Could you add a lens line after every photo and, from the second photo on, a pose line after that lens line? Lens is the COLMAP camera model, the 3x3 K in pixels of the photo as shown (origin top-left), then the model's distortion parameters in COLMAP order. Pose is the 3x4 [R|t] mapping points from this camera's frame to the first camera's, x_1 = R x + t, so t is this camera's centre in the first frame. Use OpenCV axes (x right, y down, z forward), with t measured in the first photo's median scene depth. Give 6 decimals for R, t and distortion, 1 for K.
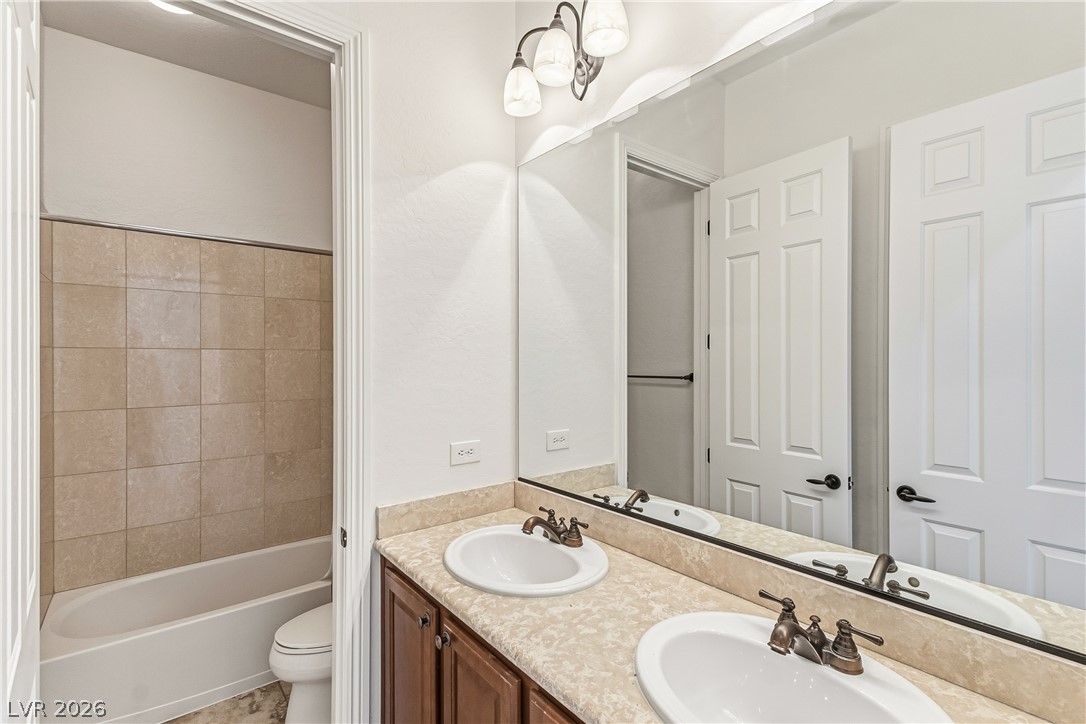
lens RADIAL K [[500.0, 0, 541.3], [0, 500.0, 361.1], [0, 0, 1]] dist [0.014360, -0.003626]
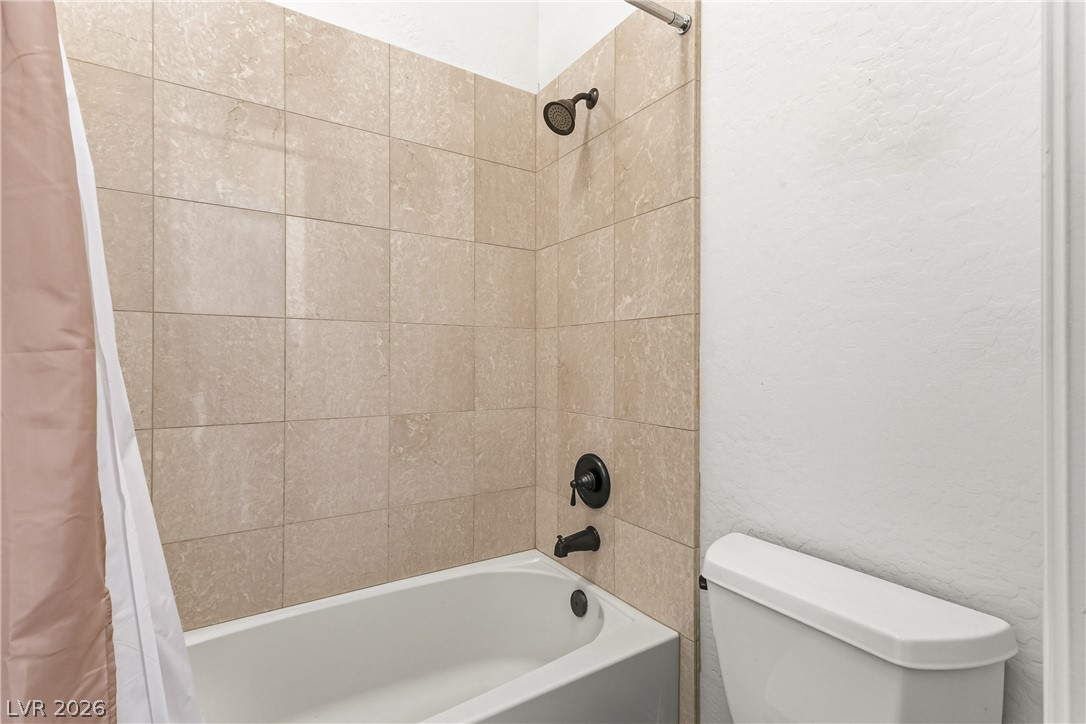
lens RADIAL K [[500.0, 0, 539.2], [0, 500.0, 364.5], [0, 0, 1]] dist [0.014360, -0.003626]
pose [[0.995370, -0.000208, -0.096122, -0.317581], [-0.000690, 0.999956, -0.009310, 0.128698], [0.096119, 0.009333, 0.995326, 0.440059]]
